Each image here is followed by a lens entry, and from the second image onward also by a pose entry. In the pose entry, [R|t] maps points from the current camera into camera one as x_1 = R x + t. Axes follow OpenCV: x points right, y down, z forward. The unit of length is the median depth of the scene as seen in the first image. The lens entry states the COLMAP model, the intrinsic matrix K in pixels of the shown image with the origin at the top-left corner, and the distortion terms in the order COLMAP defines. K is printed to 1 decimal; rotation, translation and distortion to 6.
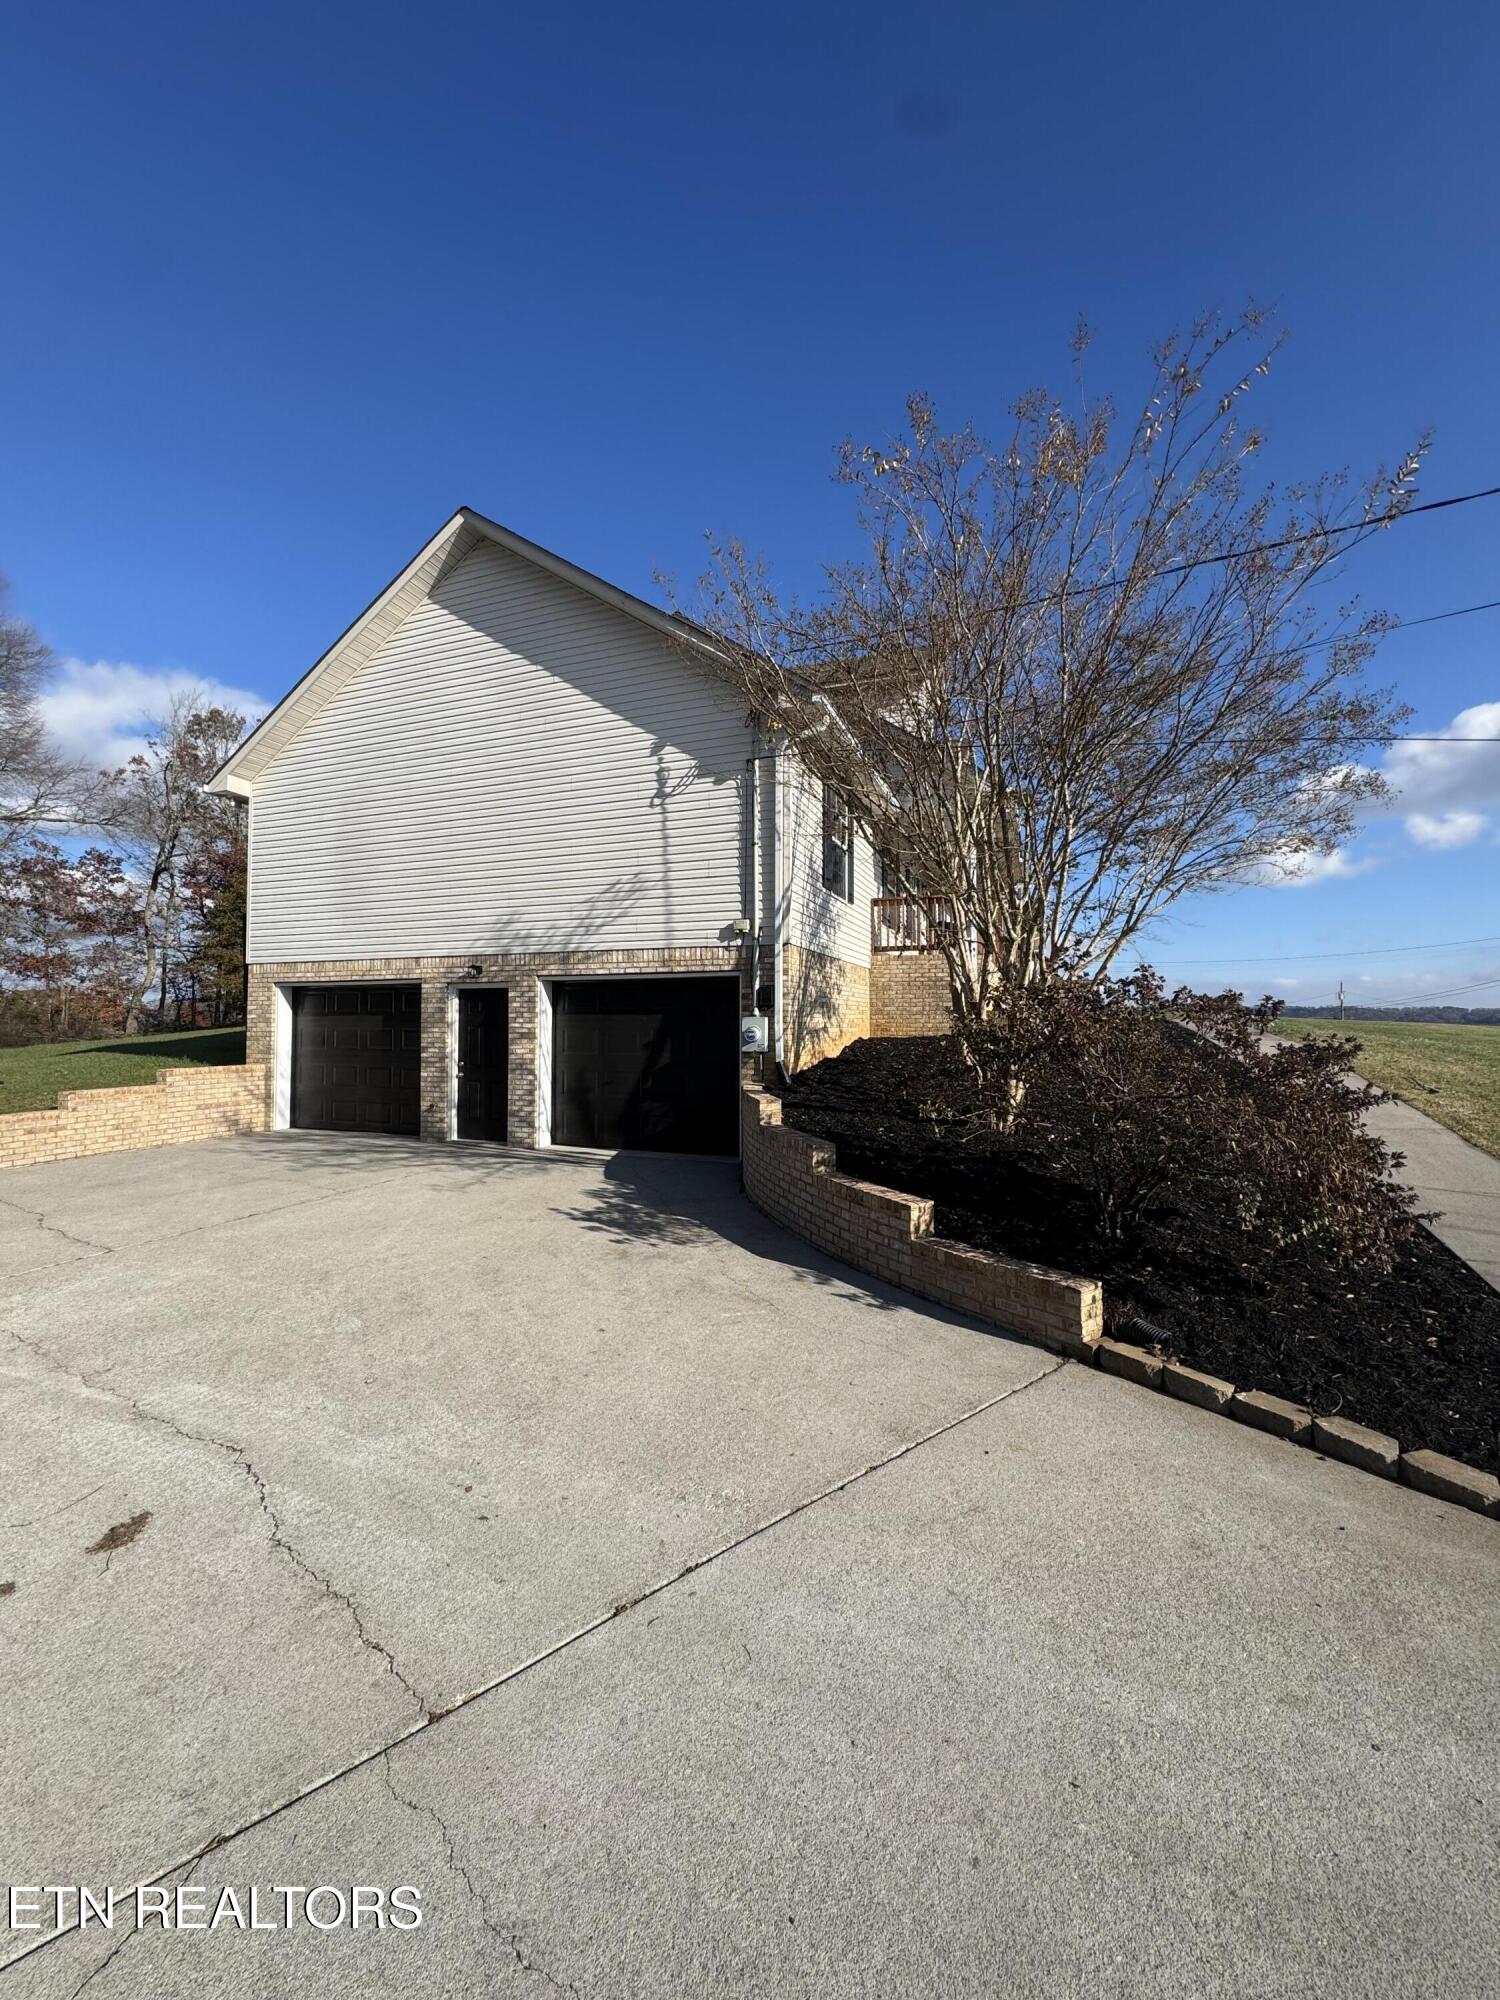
lens RADIAL K [[798.5, 0, 750.0], [0, 798.5, 1000.0], [0, 0, 1]] dist [0.003302, 0.000078]
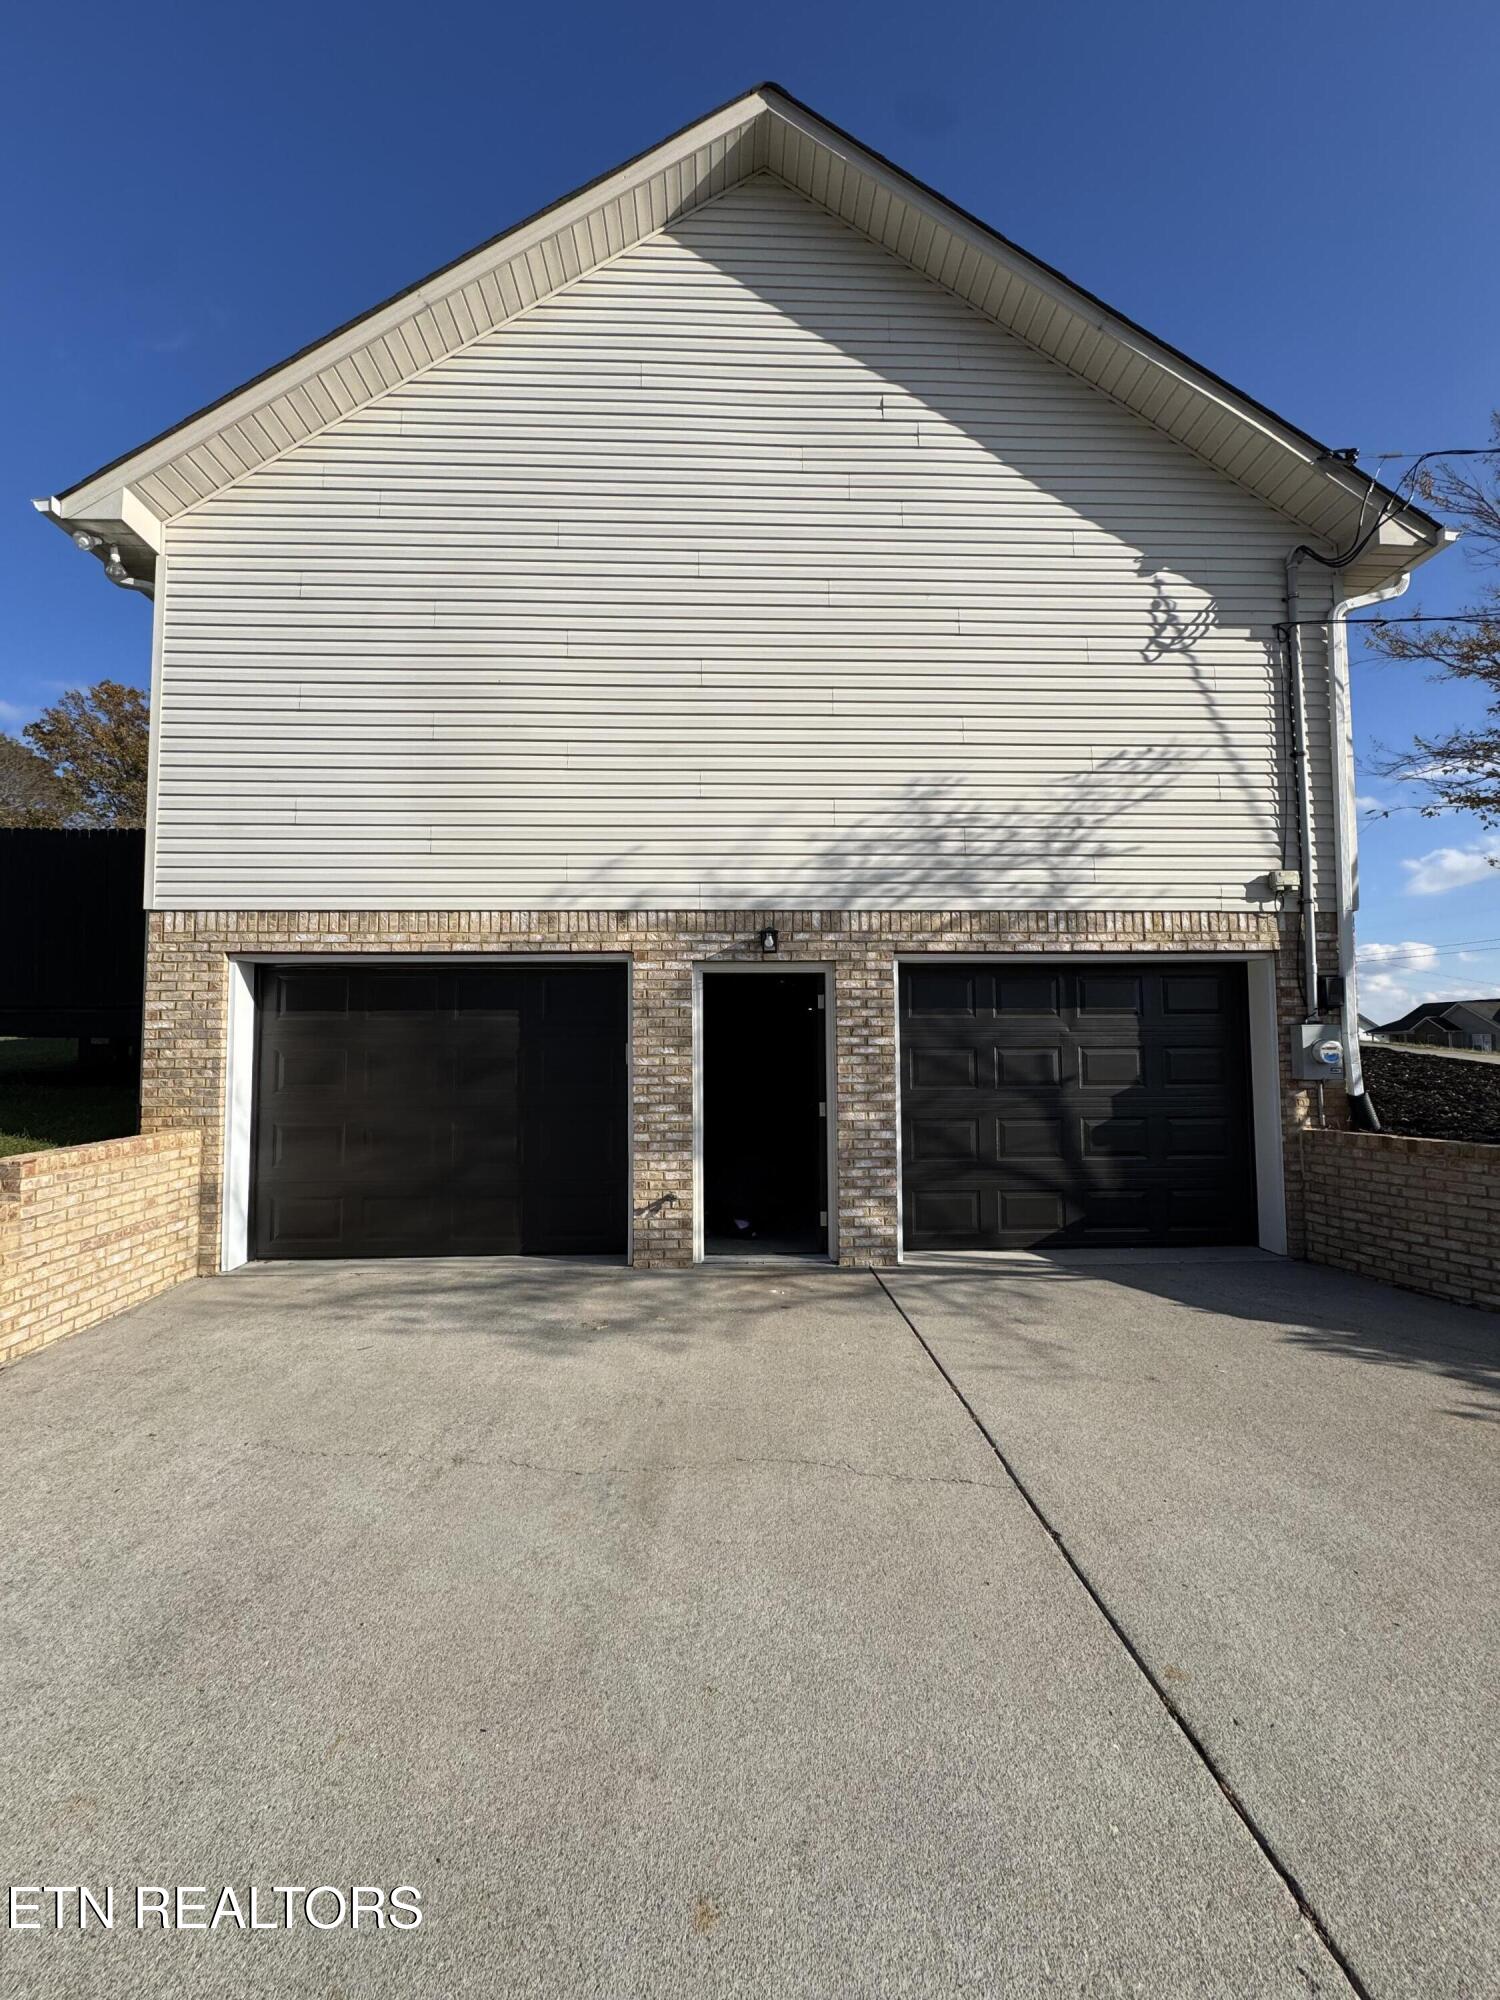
lens RADIAL K [[796.0, 0, 750.0], [0, 796.0, 1000.0], [0, 0, 1]] dist [-0.002215, 0.000005]
pose [[0.918685, 0.013956, 0.394744, -0.554576], [-0.005514, 0.999731, -0.022512, 0.016143], [-0.394952, 0.018504, 0.918515, 0.504784]]
